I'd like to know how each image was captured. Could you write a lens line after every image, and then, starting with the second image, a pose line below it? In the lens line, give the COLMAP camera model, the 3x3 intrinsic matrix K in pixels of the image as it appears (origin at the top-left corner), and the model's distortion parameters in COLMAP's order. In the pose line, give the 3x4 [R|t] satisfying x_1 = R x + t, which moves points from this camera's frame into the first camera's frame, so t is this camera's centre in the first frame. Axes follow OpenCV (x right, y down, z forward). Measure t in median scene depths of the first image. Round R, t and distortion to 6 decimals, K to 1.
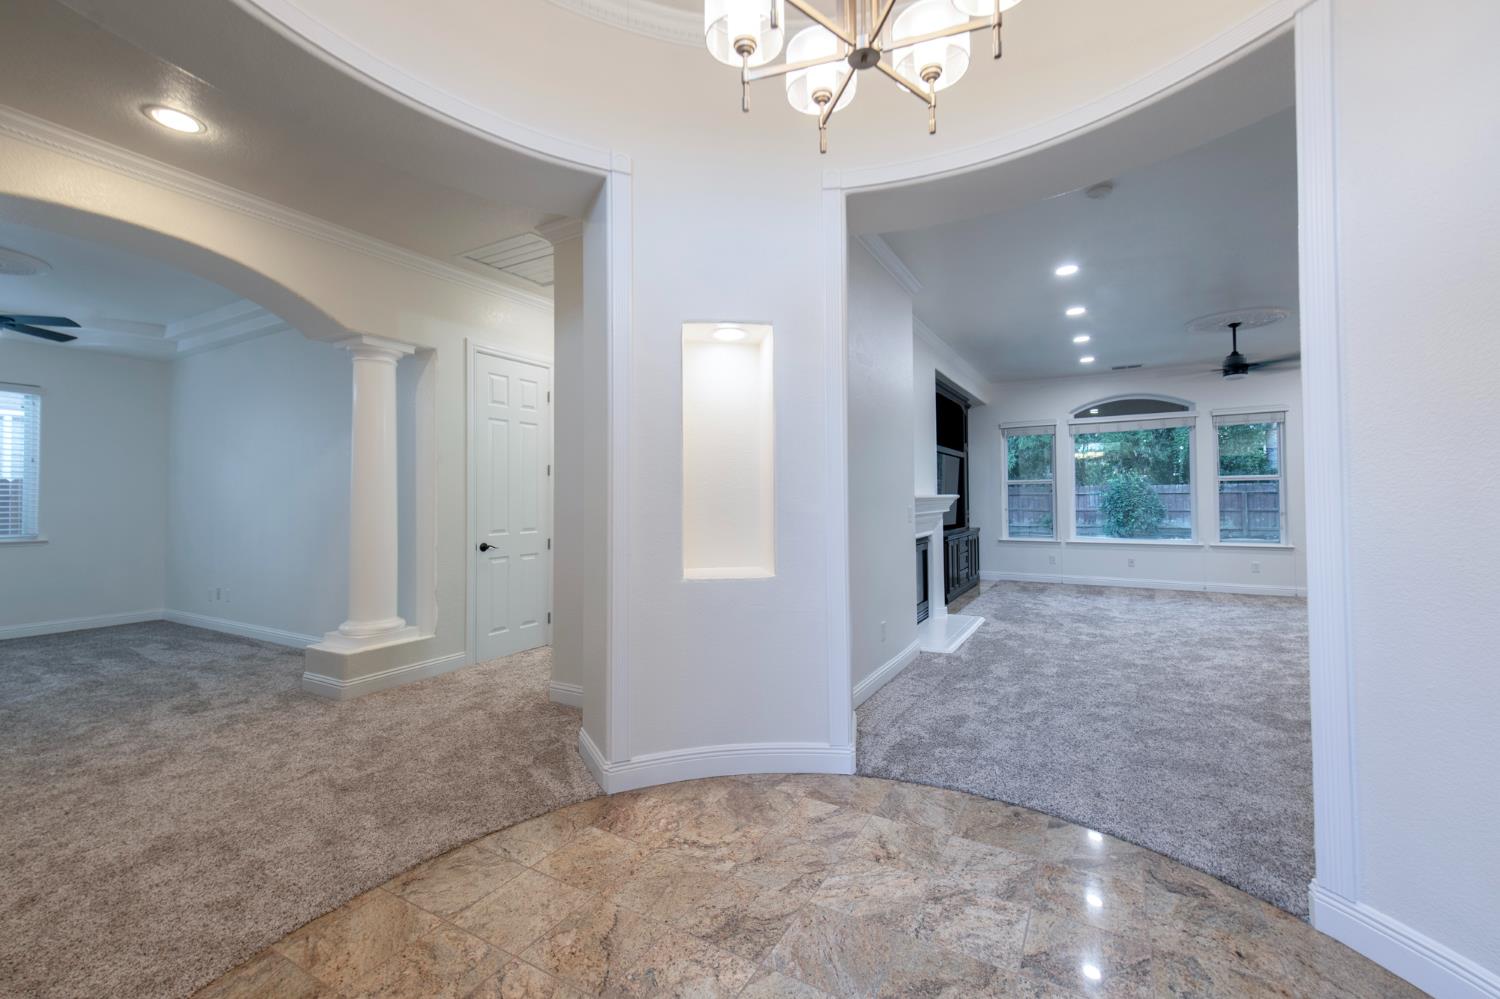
lens RADIAL K [[634.4, 0, 752.6], [0, 634.4, 491.6], [0, 0, 1]] dist [0.003317, 0.000300]
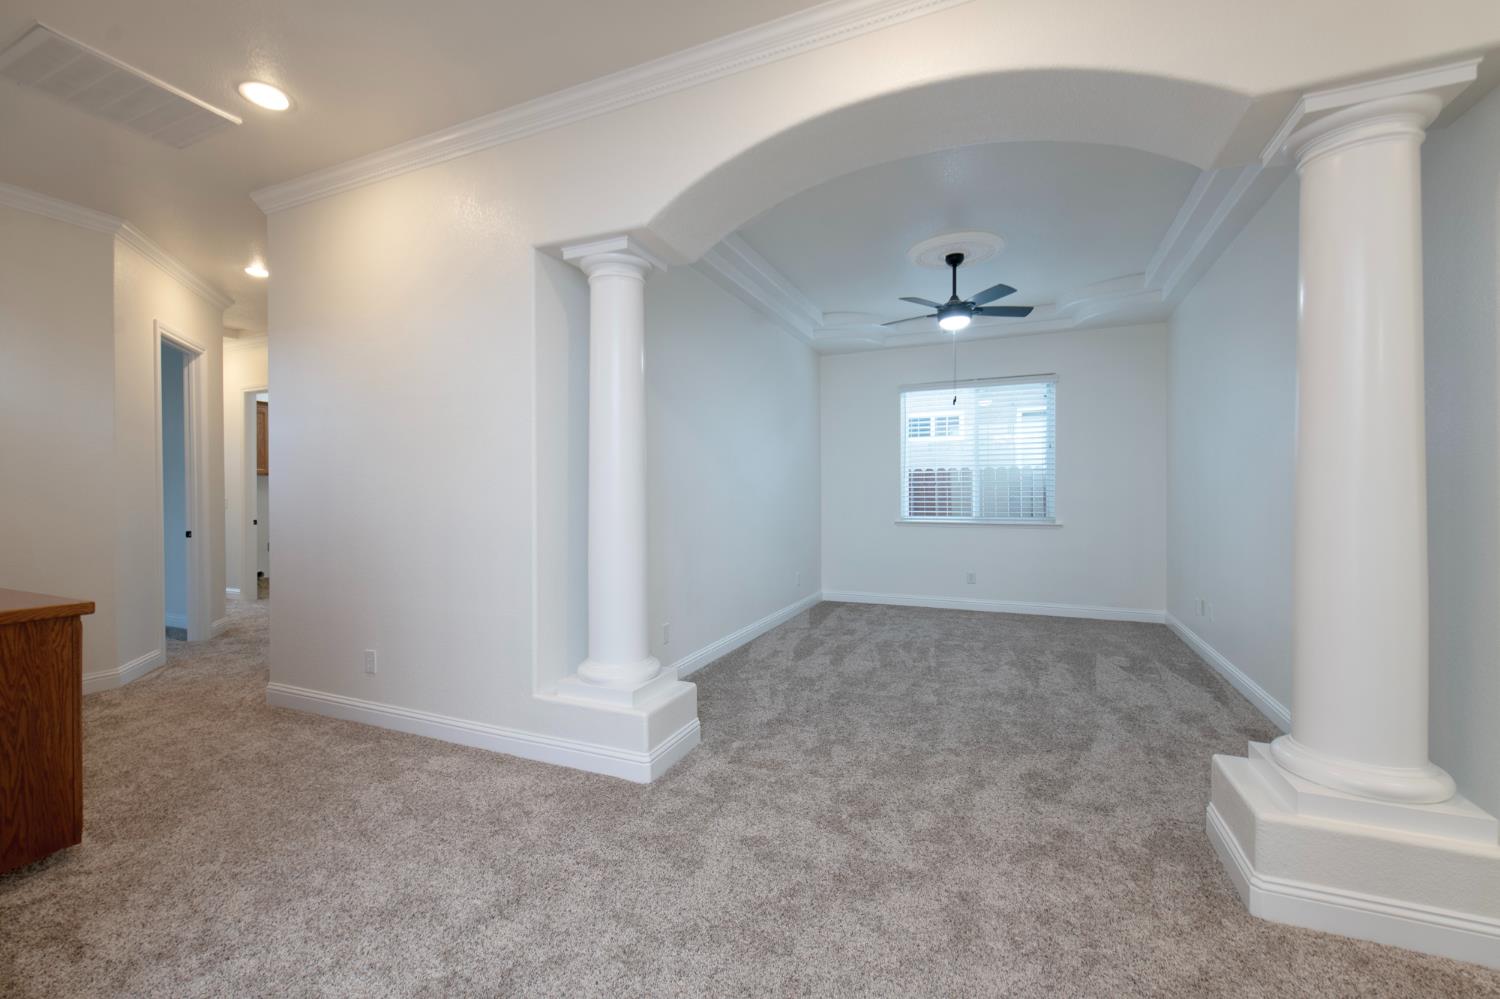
lens RADIAL K [[634.4, 0, 752.6], [0, 634.4, 491.6], [0, 0, 1]] dist [0.003317, 0.000300]
pose [[0.106899, -0.000758, -0.994270, -0.380637], [0.018169, 0.999834, 0.001191, 0.033609], [0.994104, -0.018192, 0.106895, 0.987705]]
